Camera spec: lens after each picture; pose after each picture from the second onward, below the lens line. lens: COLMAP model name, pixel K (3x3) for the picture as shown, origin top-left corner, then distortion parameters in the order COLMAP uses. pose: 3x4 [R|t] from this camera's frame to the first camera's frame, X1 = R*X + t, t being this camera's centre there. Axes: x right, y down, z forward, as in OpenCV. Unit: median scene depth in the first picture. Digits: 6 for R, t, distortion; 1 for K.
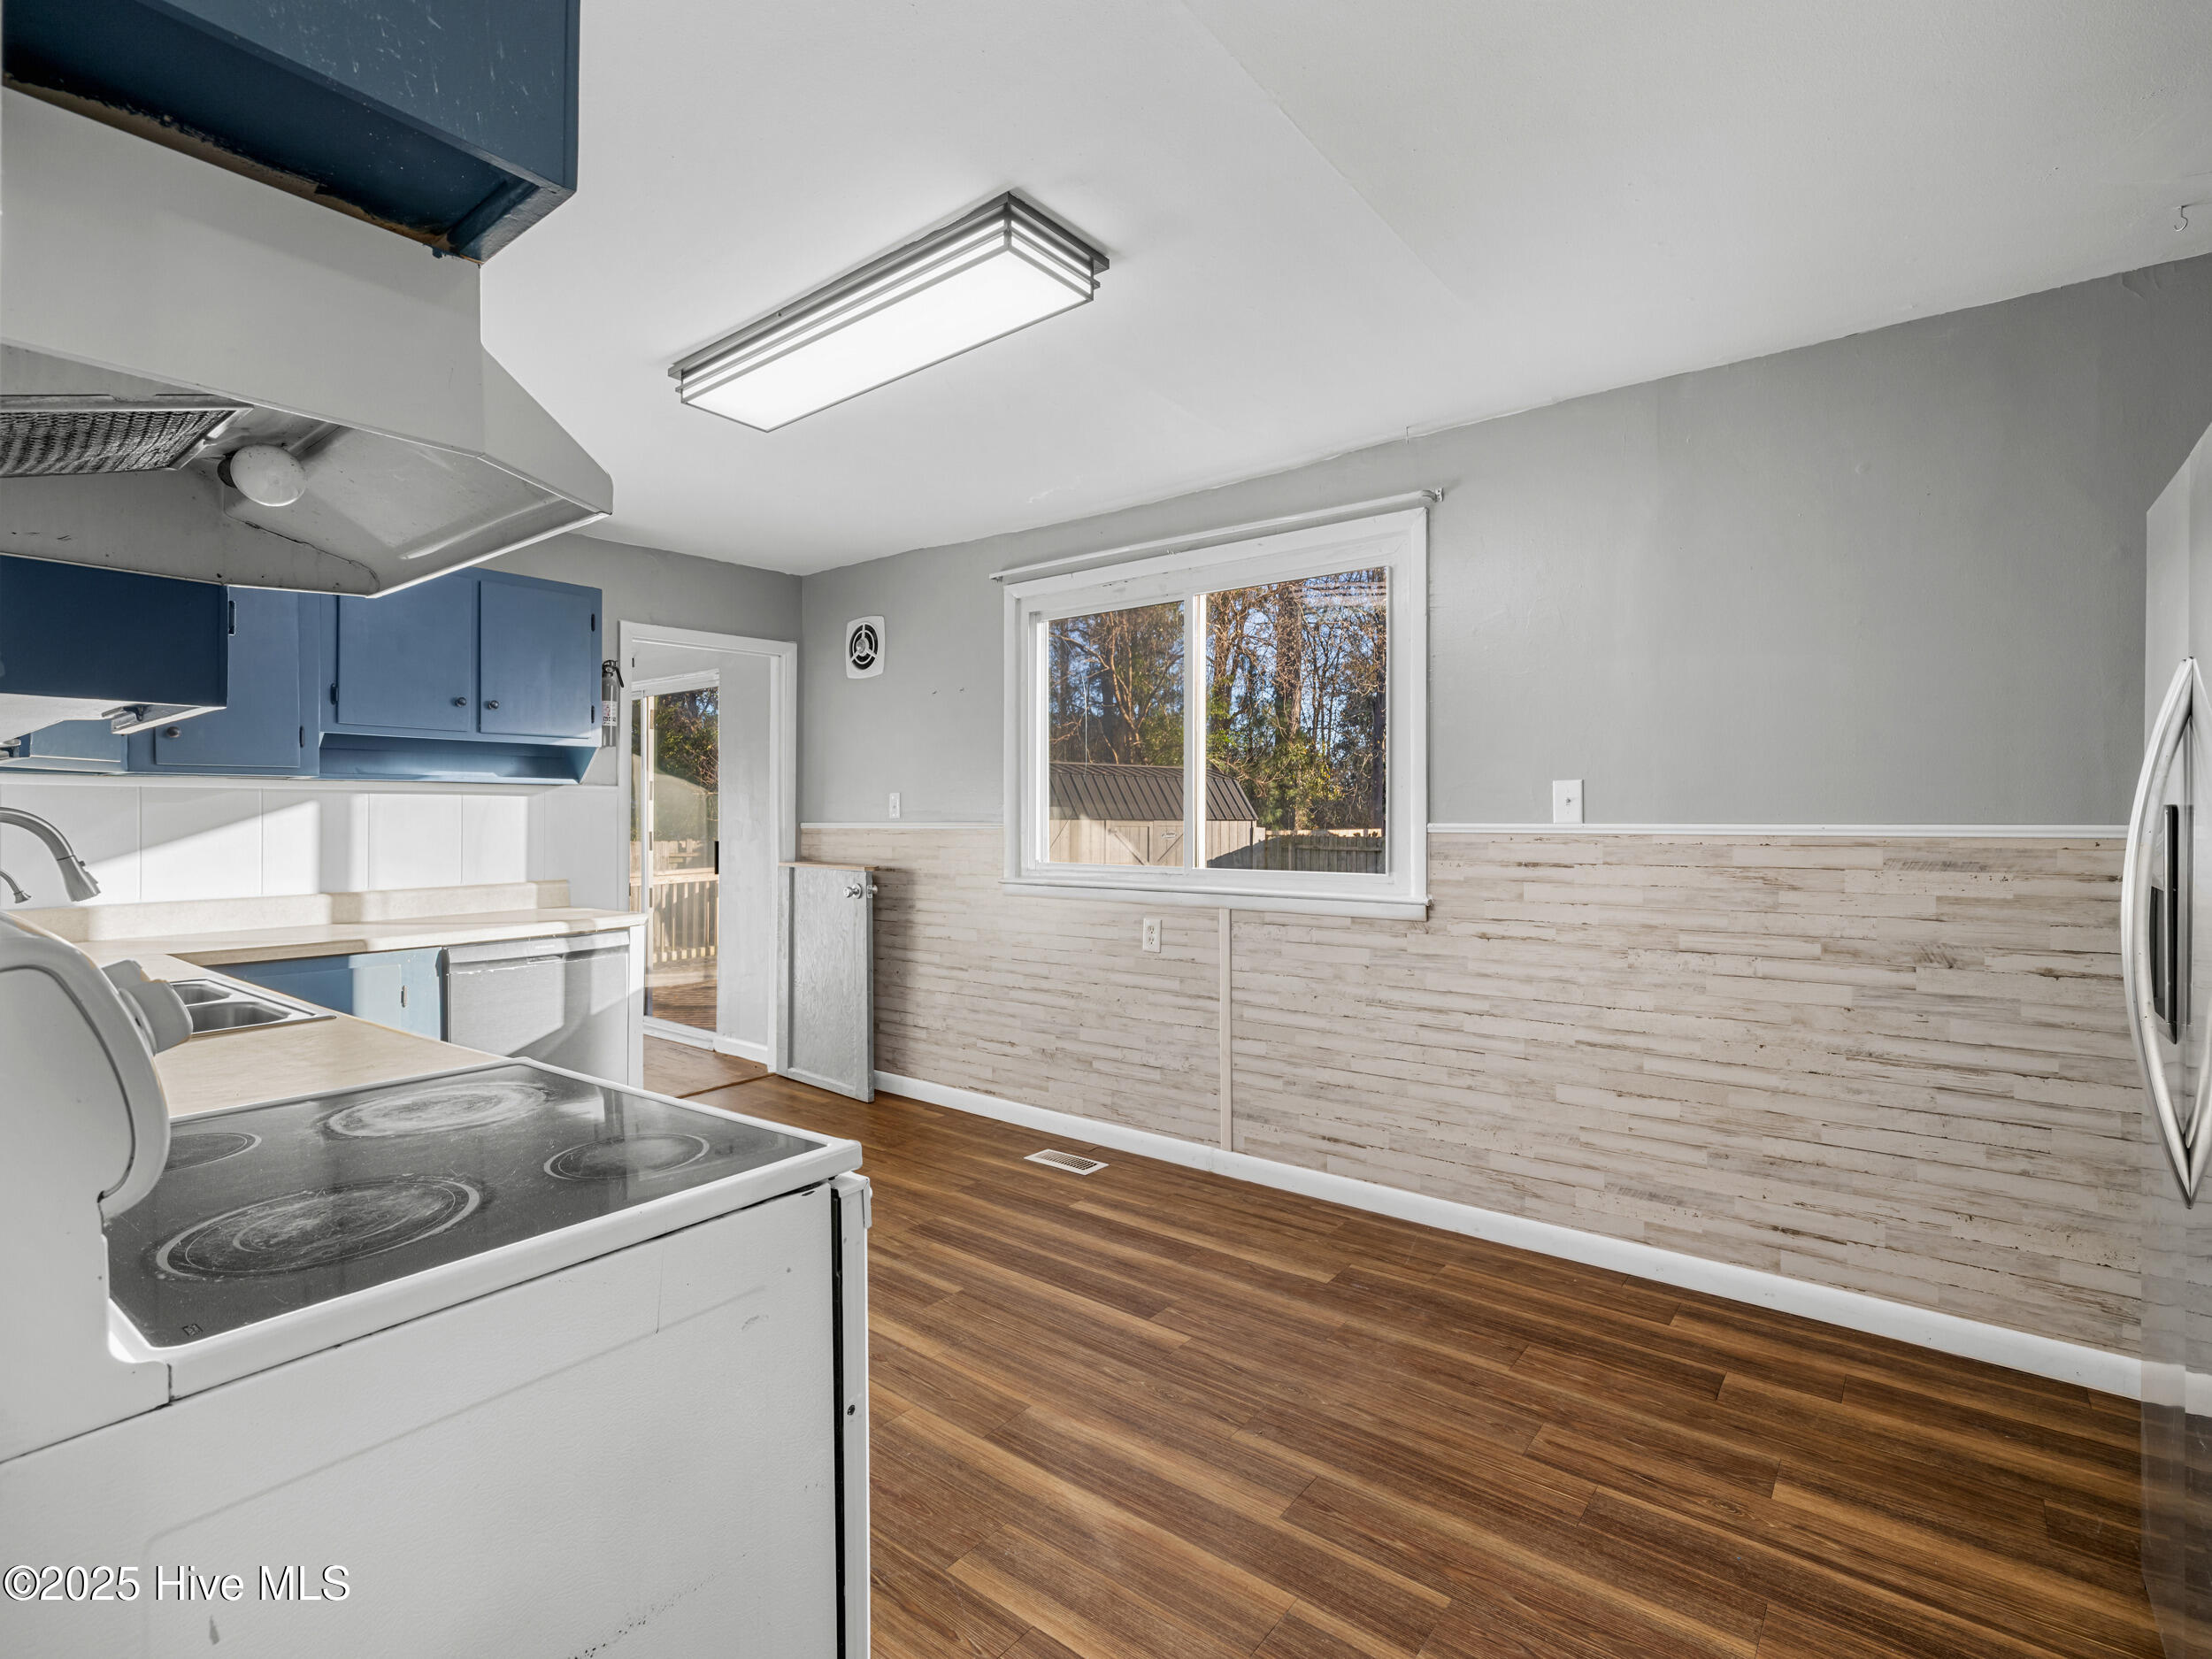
lens RADIAL K [[1062.1, 0, 1106.8], [0, 1062.1, 823.4], [0, 0, 1]] dist [0.004968, 0.000601]
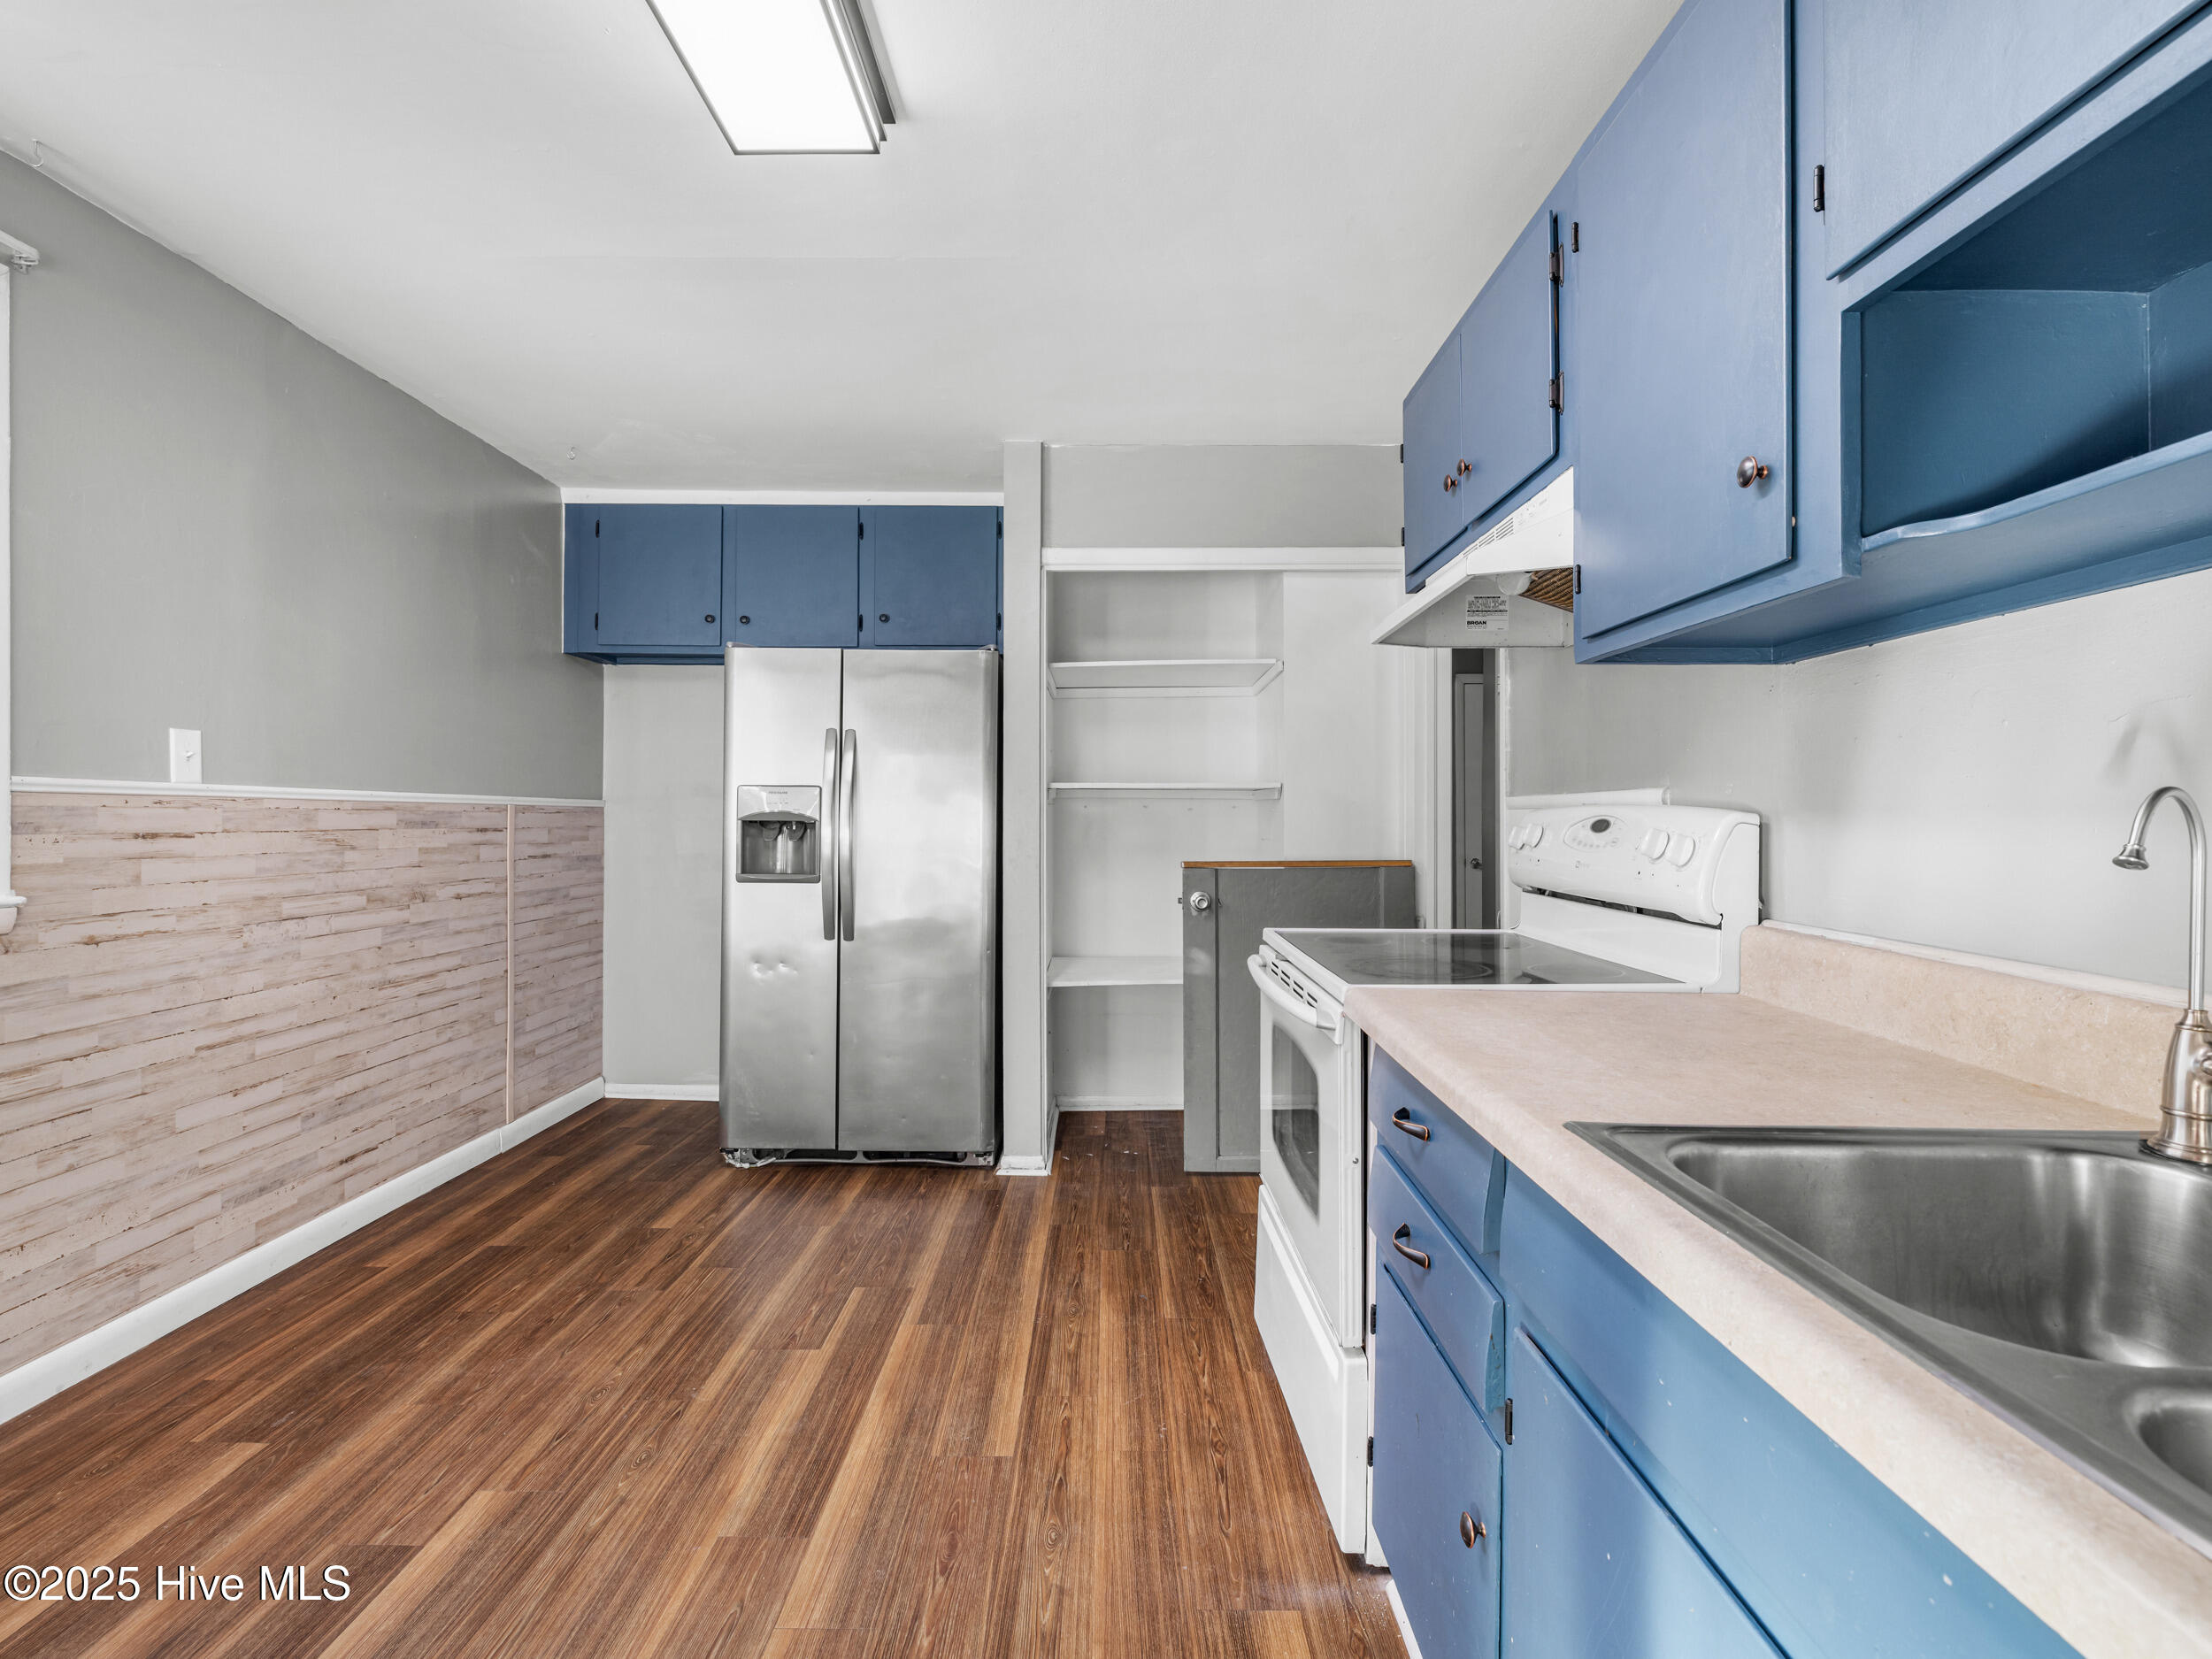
lens RADIAL K [[1062.1, 0, 1105.4], [0, 1062.1, 820.7], [0, 0, 1]] dist [0.004968, 0.000601]
pose [[-0.615101, -0.000266, 0.788448, -0.698427], [0.002115, 0.999996, 0.001987, 0.031313], [-0.788445, 0.002890, -0.615098, 1.041203]]
